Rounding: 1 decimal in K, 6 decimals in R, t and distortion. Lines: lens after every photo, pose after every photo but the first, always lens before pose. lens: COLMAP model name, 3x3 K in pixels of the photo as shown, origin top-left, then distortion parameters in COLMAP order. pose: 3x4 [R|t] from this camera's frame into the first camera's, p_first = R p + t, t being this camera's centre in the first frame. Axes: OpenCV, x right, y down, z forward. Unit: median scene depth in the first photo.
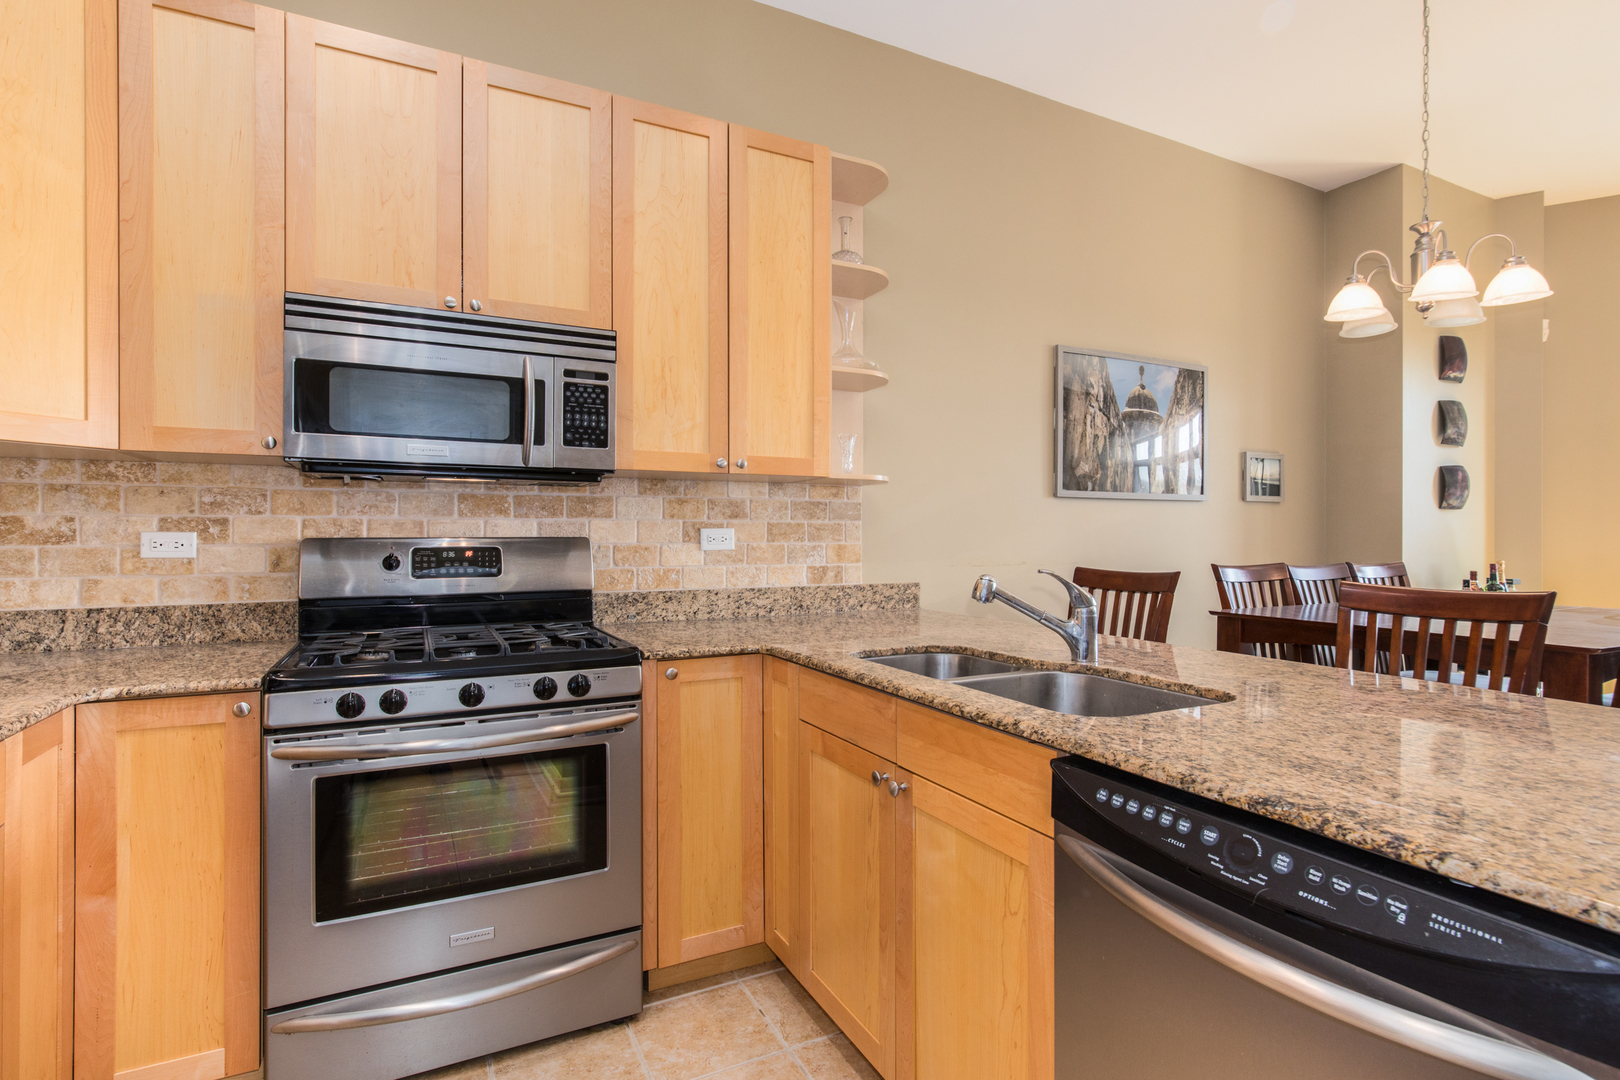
lens RADIAL K [[750.8, 0, 783.2], [0, 750.8, 525.9], [0, 0, 1]] dist [0.001315, -0.000740]
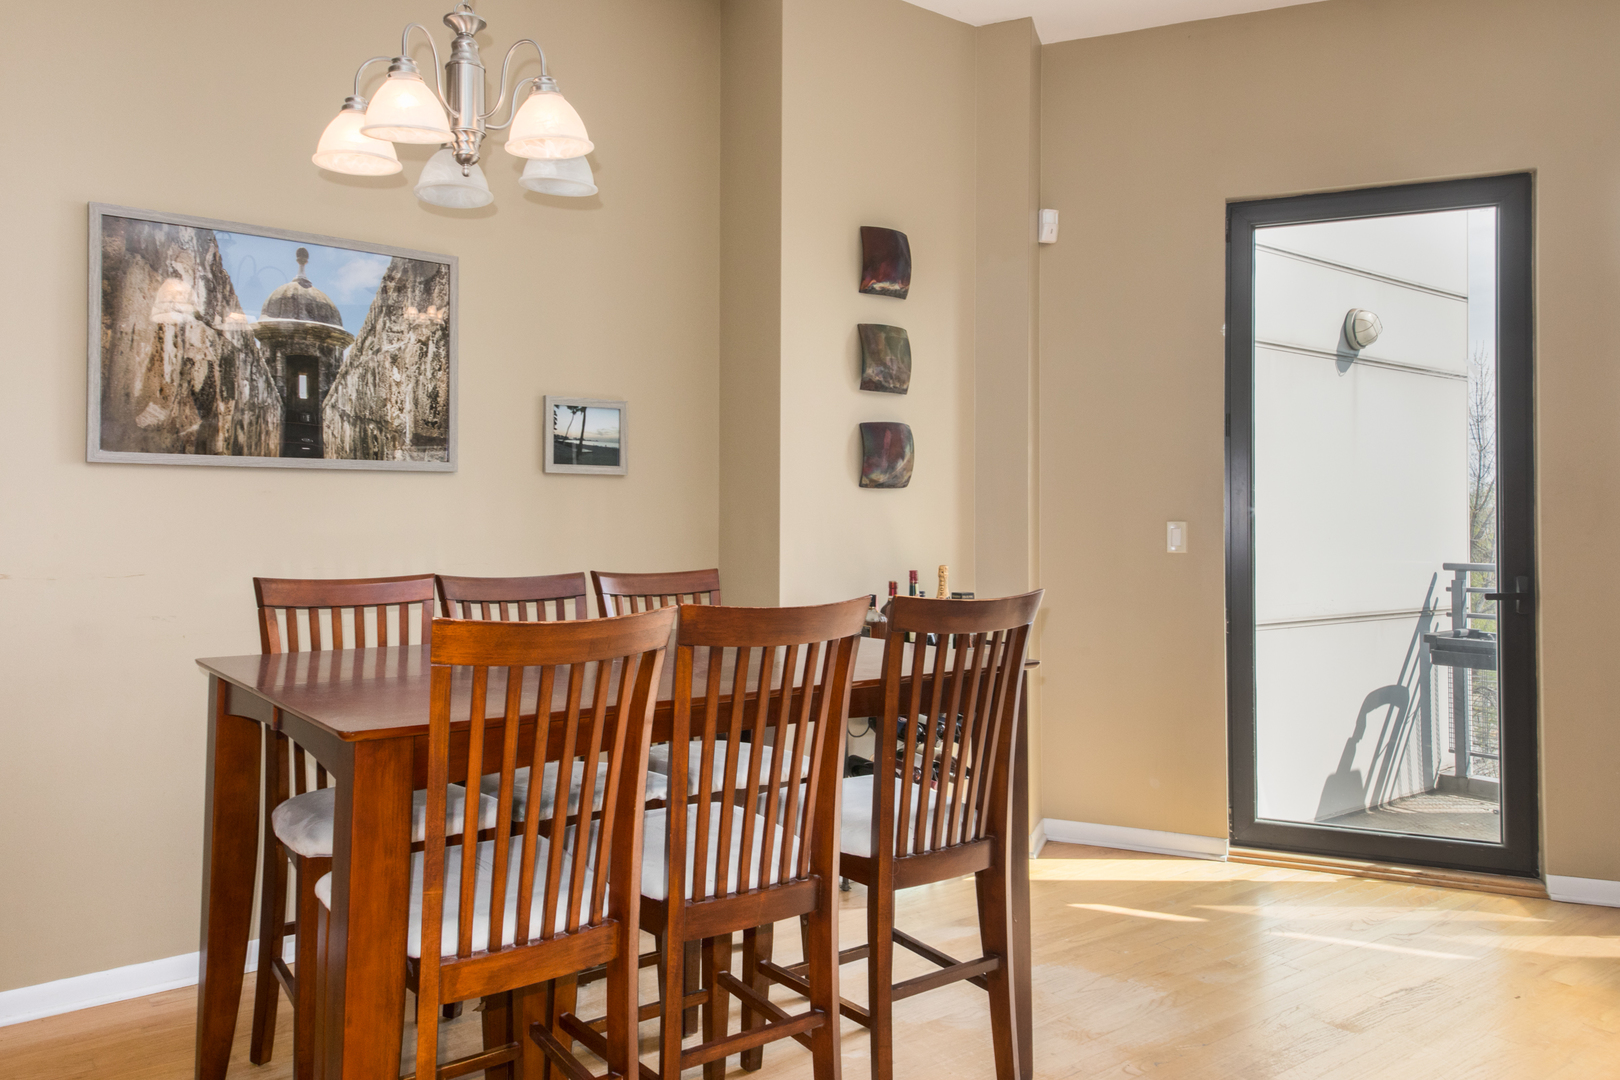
lens RADIAL K [[1087.8, 0, 803.3], [0, 1087.8, 529.9], [0, 0, 1]] dist [0.013355, 0.005656]
pose [[0.985849, -0.000180, 0.167634, 0.693201], [-0.003719, 0.999730, 0.022944, -0.007006], [-0.167593, -0.023243, 0.985582, 0.056287]]
